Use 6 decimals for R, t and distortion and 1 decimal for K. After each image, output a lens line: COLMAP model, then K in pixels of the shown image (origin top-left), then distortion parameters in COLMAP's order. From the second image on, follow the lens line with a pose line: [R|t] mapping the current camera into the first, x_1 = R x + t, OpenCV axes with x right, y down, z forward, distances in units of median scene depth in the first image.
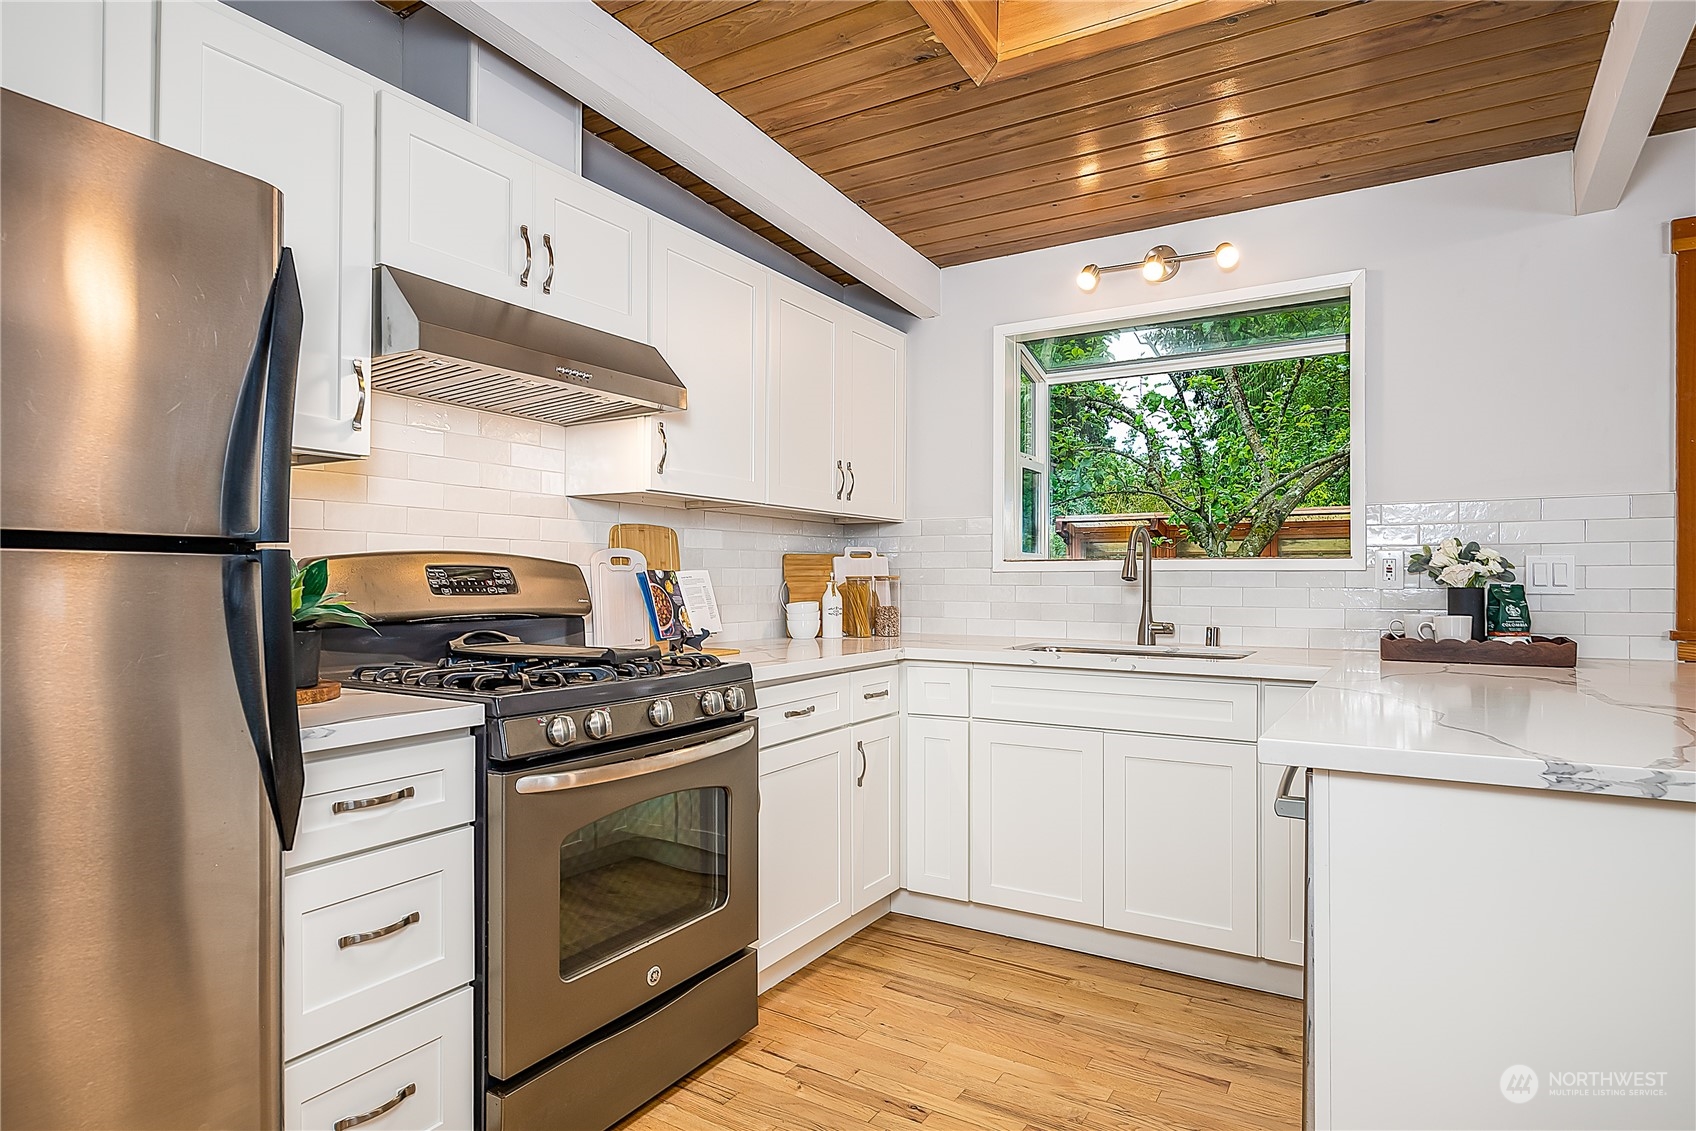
lens RADIAL K [[942.7, 0, 840.8], [0, 942.7, 574.1], [0, 0, 1]] dist [0.002119, -0.001420]
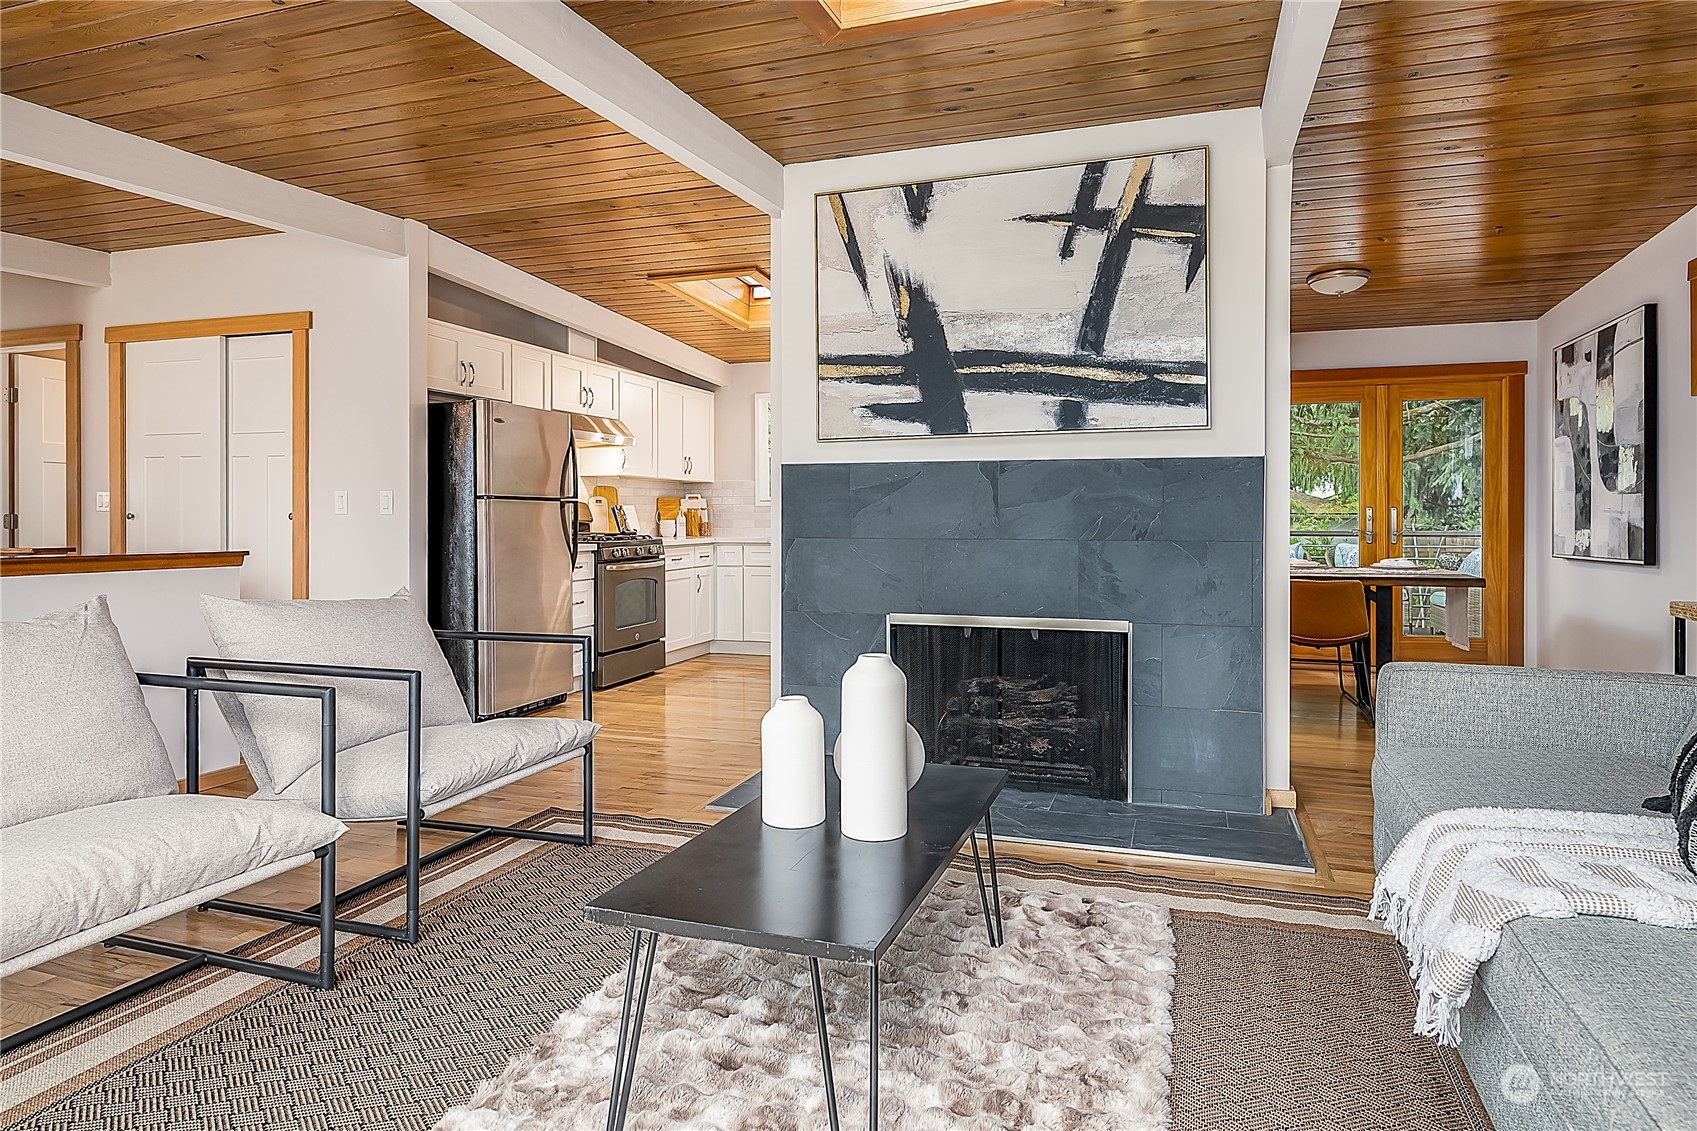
lens RADIAL K [[971.9, 0, 850.0], [0, 971.9, 512.3], [0, 0, 1]] dist [0.019073, -0.000114]
pose [[0.975407, -0.002153, 0.220400, -0.161519], [0.001492, 0.999994, 0.003163, 0.006949], [-0.220405, -0.002756, 0.975405, -1.673867]]
